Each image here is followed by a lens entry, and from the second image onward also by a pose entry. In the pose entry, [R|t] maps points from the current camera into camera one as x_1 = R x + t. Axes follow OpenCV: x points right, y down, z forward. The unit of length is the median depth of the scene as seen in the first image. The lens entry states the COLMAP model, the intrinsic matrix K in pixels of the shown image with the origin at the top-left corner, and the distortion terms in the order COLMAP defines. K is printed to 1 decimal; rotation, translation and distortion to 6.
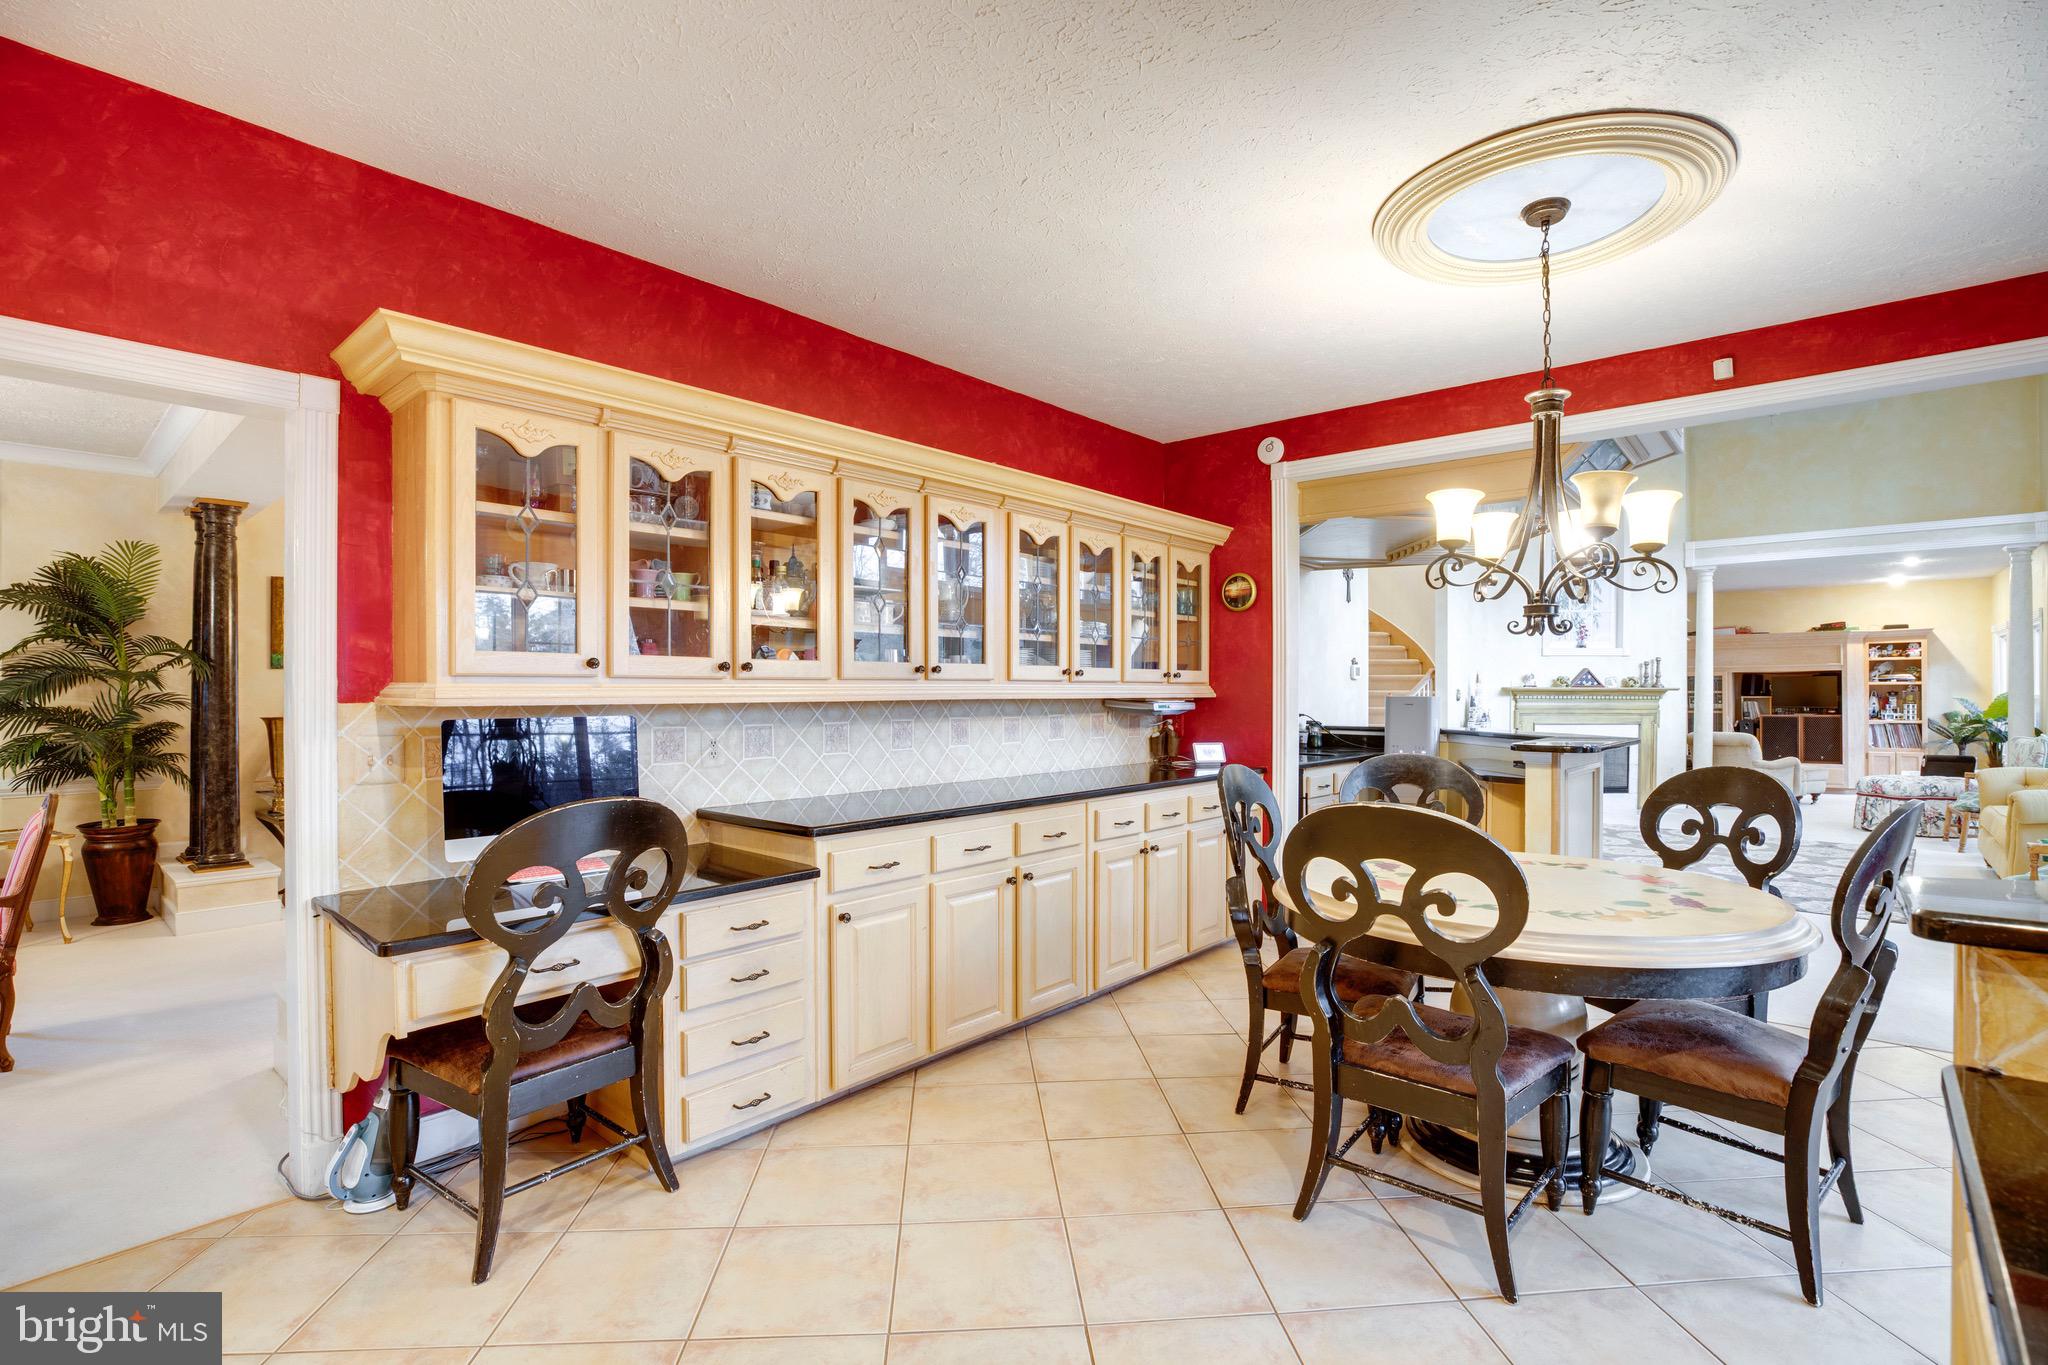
lens RADIAL K [[945.0, 0, 1010.5], [0, 945.0, 683.8], [0, 0, 1]] dist [0.002074, 0.000481]
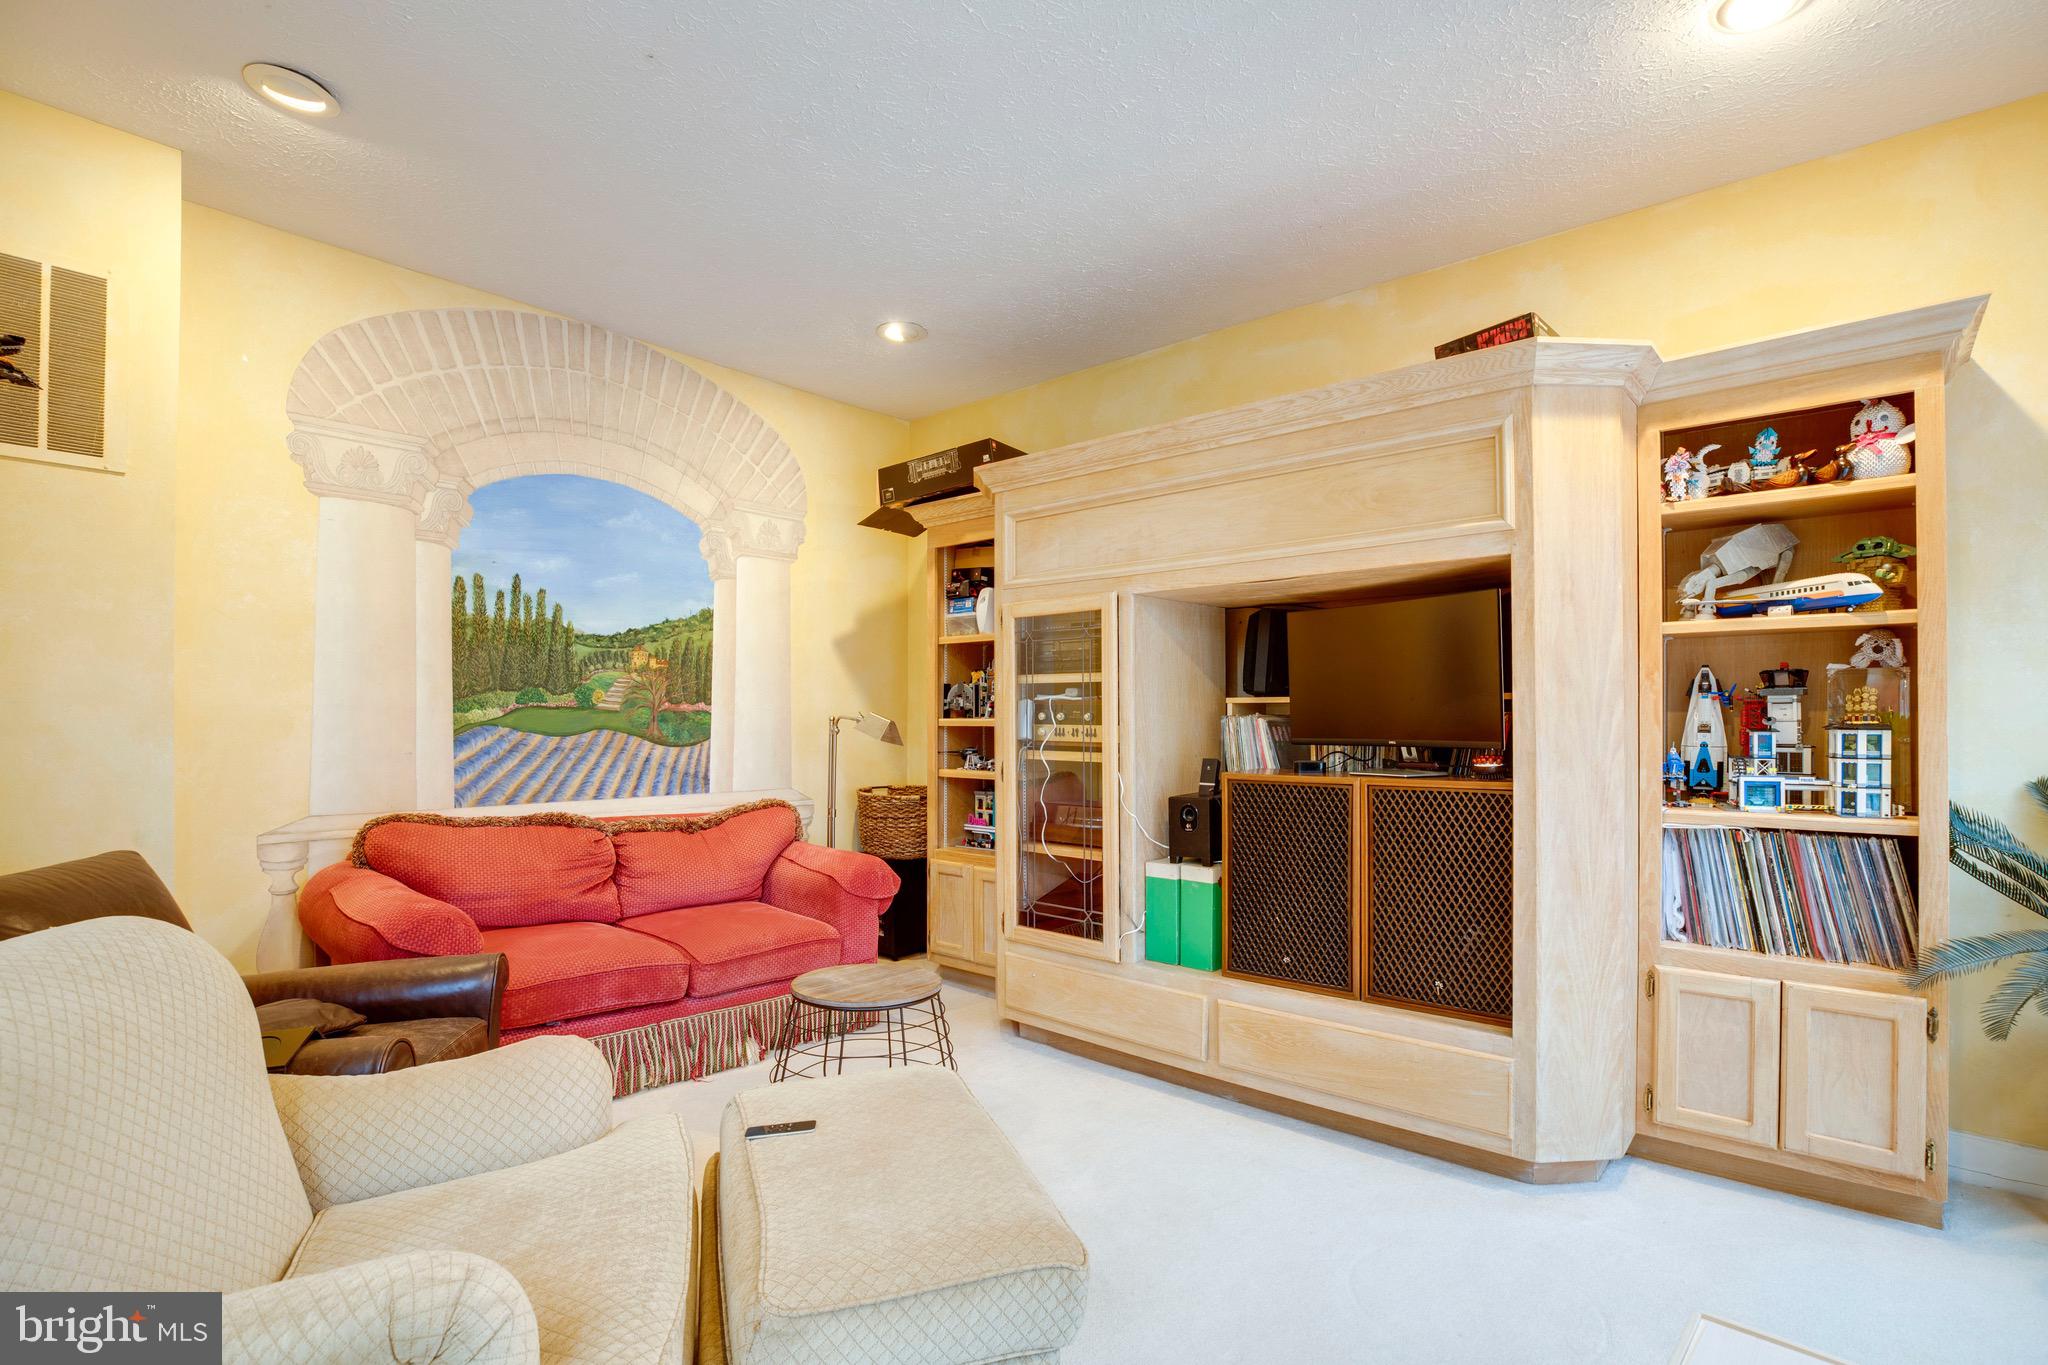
lens RADIAL K [[945.0, 0, 1037.2], [0, 945.0, 686.2], [0, 0, 1]] dist [0.002074, 0.000481]
pose [[0.999997, 0.002588, -0.000503, 0.773864], [-0.002584, 0.999966, 0.007790, 0.010544], [0.000524, -0.007789, 0.999970, 0.798377]]
